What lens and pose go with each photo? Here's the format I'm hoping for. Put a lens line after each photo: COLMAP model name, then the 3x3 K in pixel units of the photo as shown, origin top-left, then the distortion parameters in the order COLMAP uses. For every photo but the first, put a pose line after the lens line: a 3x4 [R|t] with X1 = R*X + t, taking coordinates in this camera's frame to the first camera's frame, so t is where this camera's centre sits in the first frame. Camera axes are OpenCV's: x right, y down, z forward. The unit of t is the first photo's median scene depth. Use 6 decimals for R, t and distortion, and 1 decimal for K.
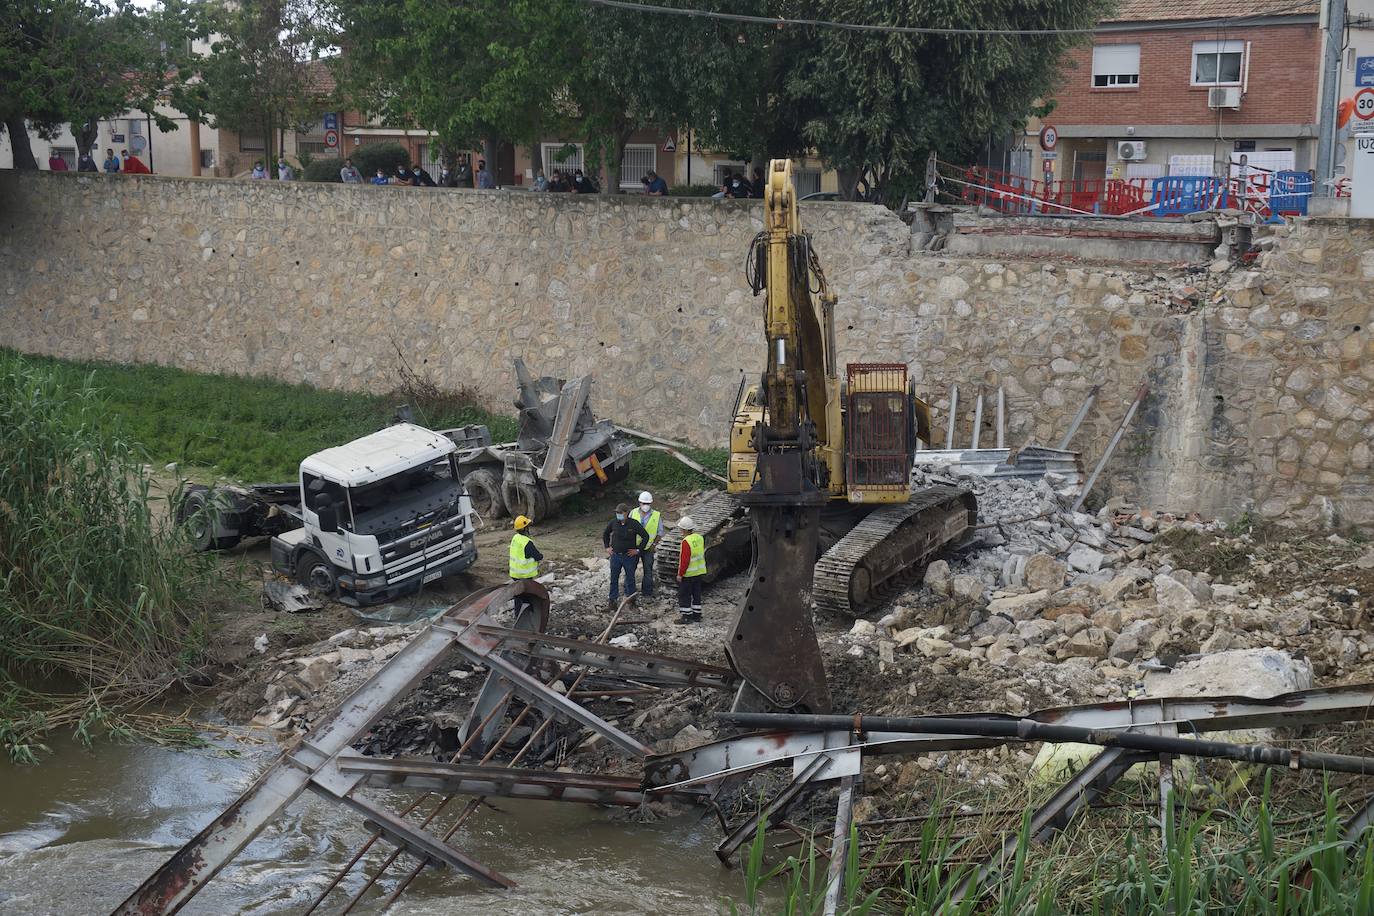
lens RADIAL K [[1993.5, 0, 683.5], [0, 1993.5, 467.0], [0, 0, 1]] dist [0.129726, 0.014165]
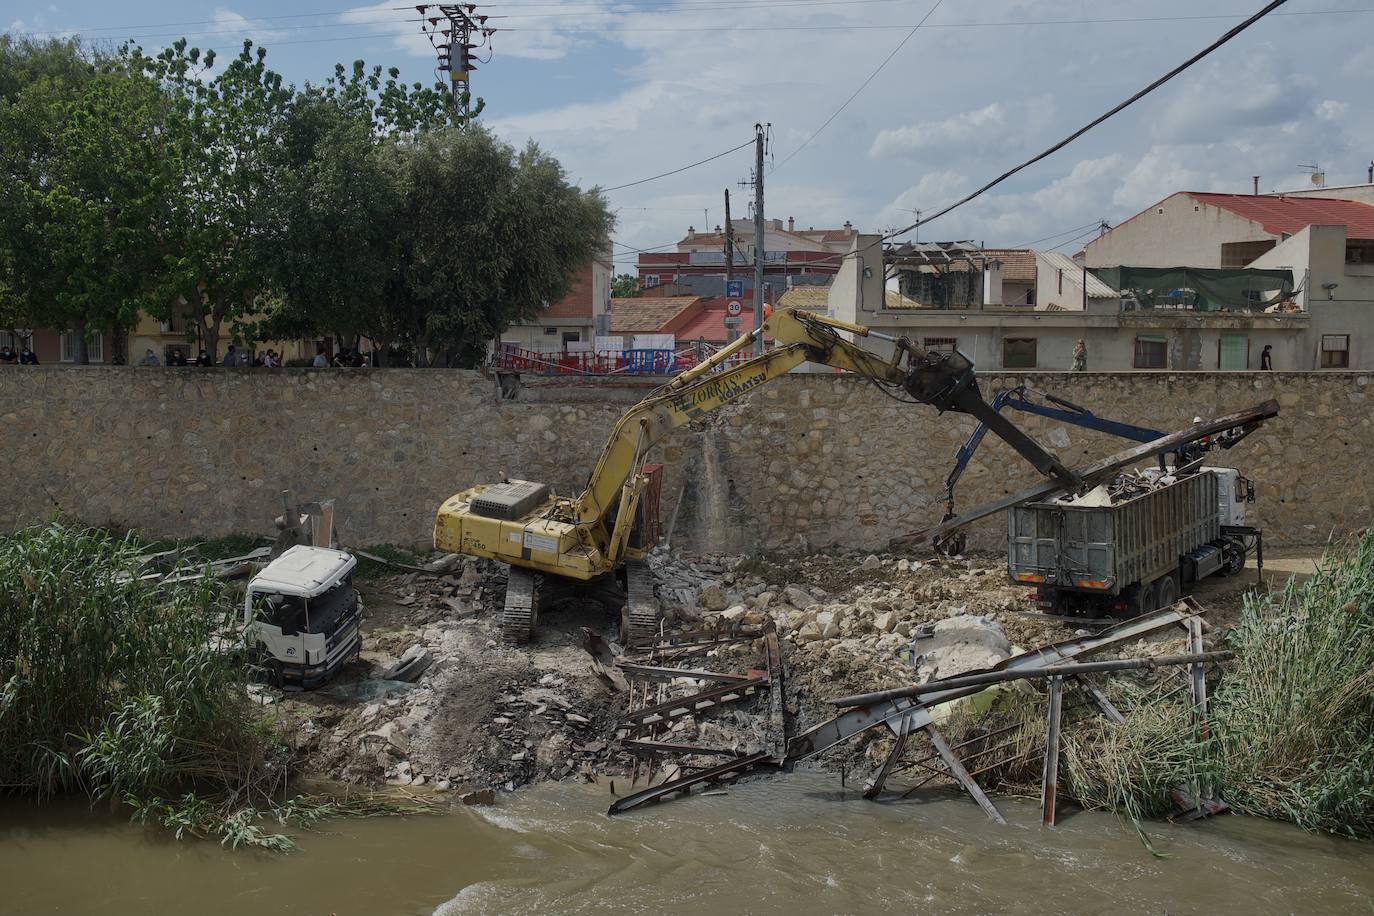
lens RADIAL K [[1316.1, 0, 685.9], [0, 1316.1, 419.0], [0, 0, 1]] dist [0.005743, 0.003791]
pose [[0.801249, -0.045965, 0.596563, -0.394336], [0.099137, 0.993463, -0.056606, -0.026498], [-0.590062, 0.104496, 0.800567, 0.143811]]
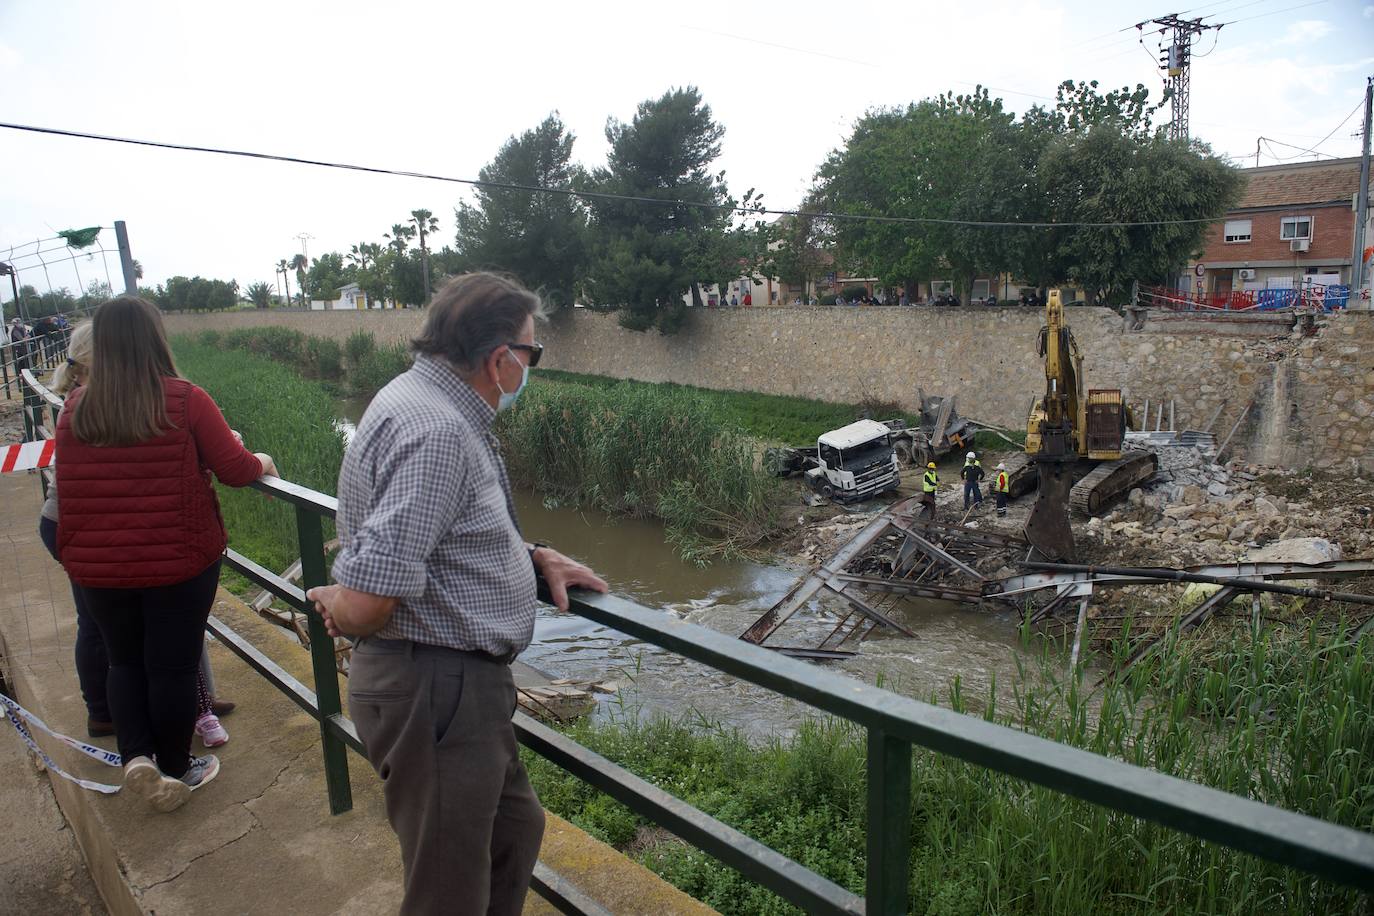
lens RADIAL K [[946.1, 0, 680.5], [0, 946.1, 465.9], [0, 0, 1]] dist [-0.046667, -0.006439]
pose [[0.946627, 0.012802, -0.322077, -0.001551], [-0.002404, 0.999464, 0.032661, -0.004115], [0.322322, -0.030144, 0.946150, -0.018364]]
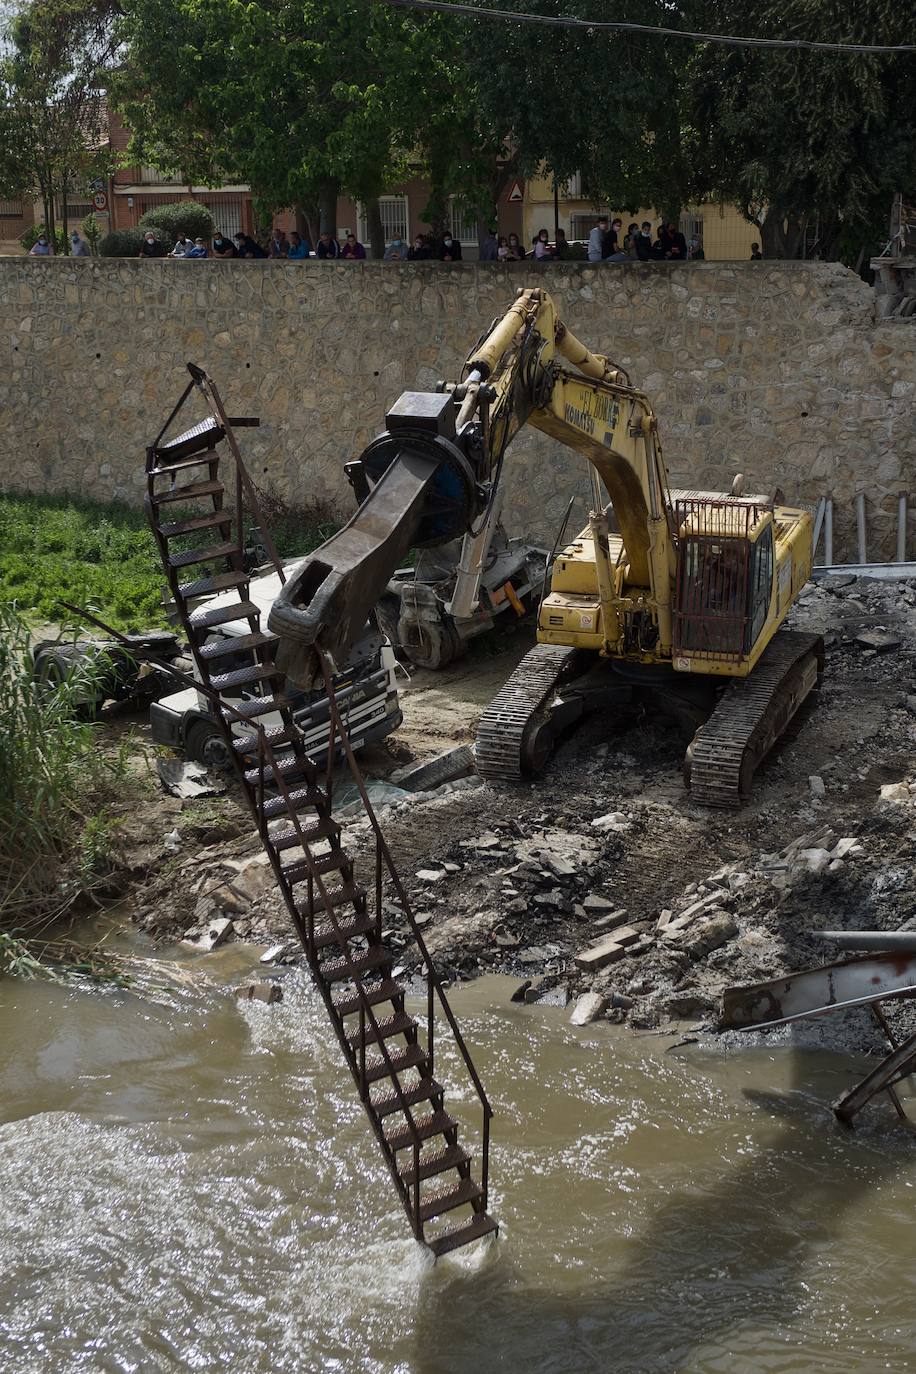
lens RADIAL K [[2279.4, 0, 446.9], [0, 2279.4, 661.0], [0, 0, 1]] dist [0.130385, -0.001764]
pose [[0.999293, -0.037518, 0.002372, -0.076730], [0.037368, 0.998232, 0.046226, -0.019073], [-0.004102, -0.046105, 0.998928, 0.056542]]
